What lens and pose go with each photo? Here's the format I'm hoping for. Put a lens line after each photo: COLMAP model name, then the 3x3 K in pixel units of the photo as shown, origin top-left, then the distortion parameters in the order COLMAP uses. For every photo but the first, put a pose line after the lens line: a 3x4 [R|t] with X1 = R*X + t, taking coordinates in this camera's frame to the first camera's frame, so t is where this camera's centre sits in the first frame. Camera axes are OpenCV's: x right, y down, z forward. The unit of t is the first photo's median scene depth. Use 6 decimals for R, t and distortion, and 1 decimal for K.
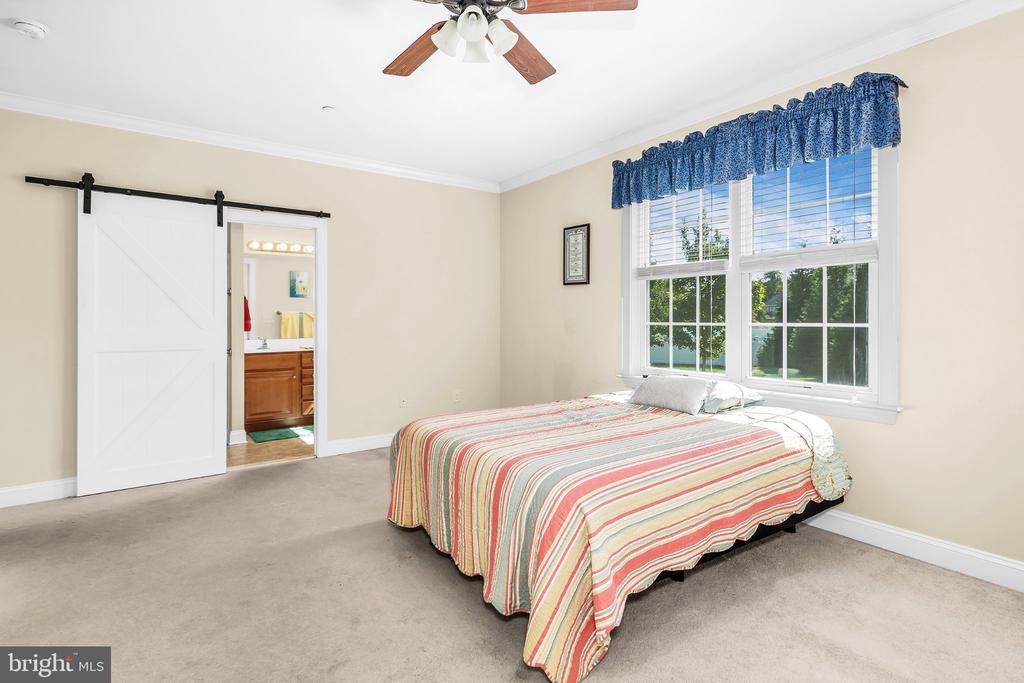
lens RADIAL K [[498.4, 0, 512.0], [0, 498.4, 341.5], [0, 0, 1]] dist [-0.000728, -0.000908]
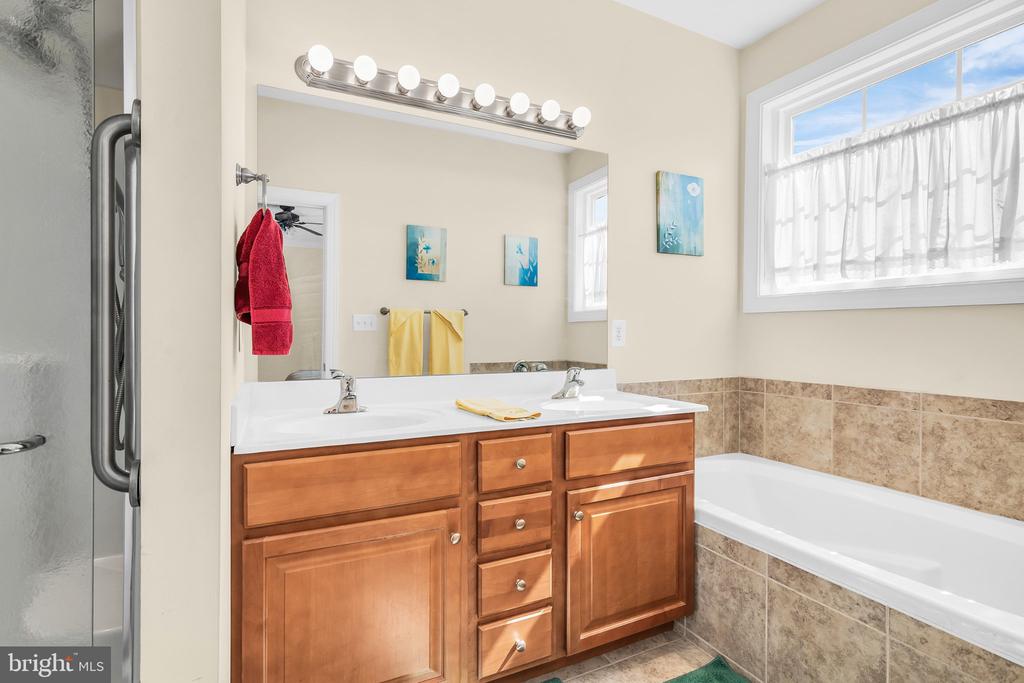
lens RADIAL K [[498.4, 0, 512.0], [0, 498.4, 341.5], [0, 0, 1]] dist [-0.000728, -0.000908]
pose [[0.985618, -0.000771, -0.168989, -0.260658], [-0.004315, 0.999549, -0.029727, -0.014330], [0.168936, 0.030029, 0.985169, 0.537676]]
